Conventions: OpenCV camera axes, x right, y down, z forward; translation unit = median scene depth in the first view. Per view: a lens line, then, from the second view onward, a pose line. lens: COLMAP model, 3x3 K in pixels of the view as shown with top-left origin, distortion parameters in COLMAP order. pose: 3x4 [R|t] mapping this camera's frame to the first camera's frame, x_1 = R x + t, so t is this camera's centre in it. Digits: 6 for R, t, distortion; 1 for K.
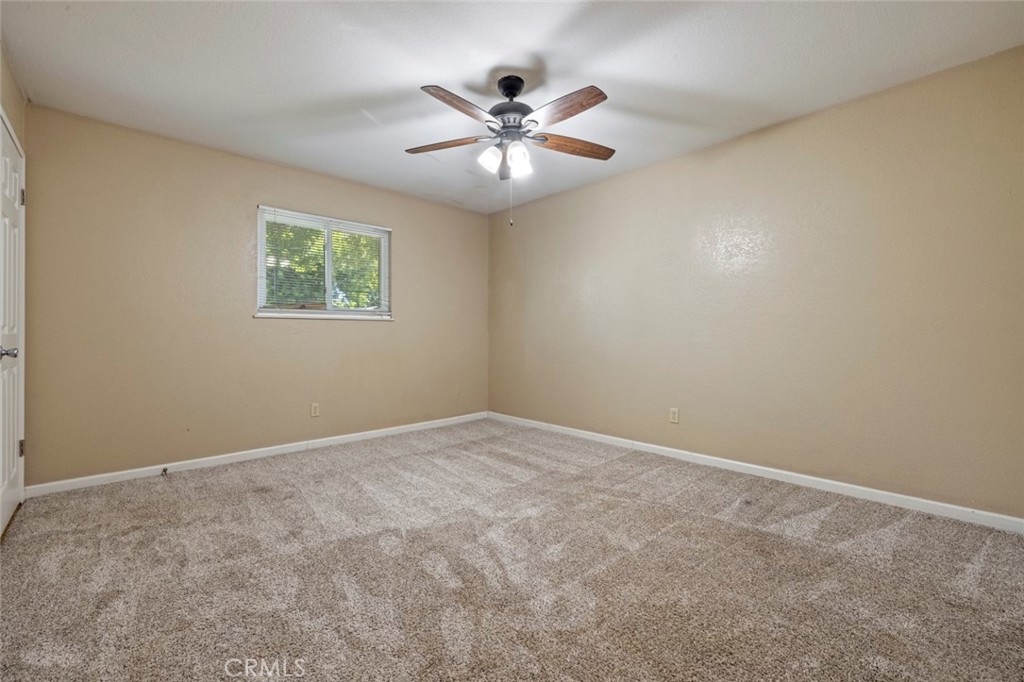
lens RADIAL K [[430.9, 0, 510.8], [0, 430.9, 338.7], [0, 0, 1]] dist [-0.000849, -0.000265]
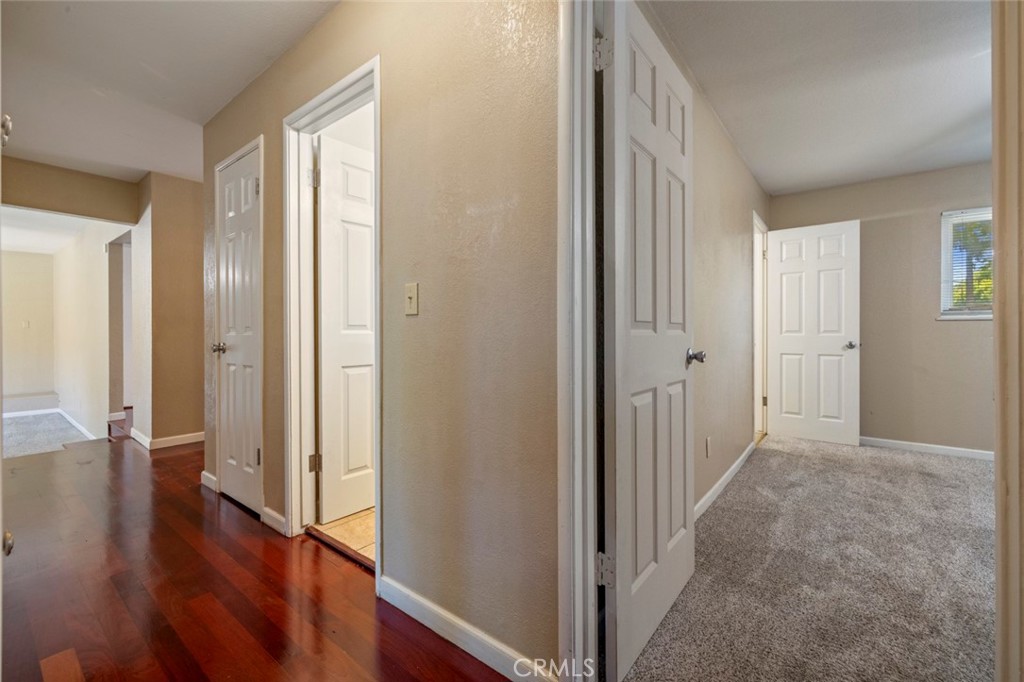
lens RADIAL K [[430.9, 0, 510.8], [0, 430.9, 338.7], [0, 0, 1]] dist [-0.000849, -0.000265]
pose [[0.147407, 0.009740, -0.989028, 0.537137], [-0.015630, 0.999850, 0.007517, 0.007689], [0.988952, 0.014351, 0.147537, -0.359689]]
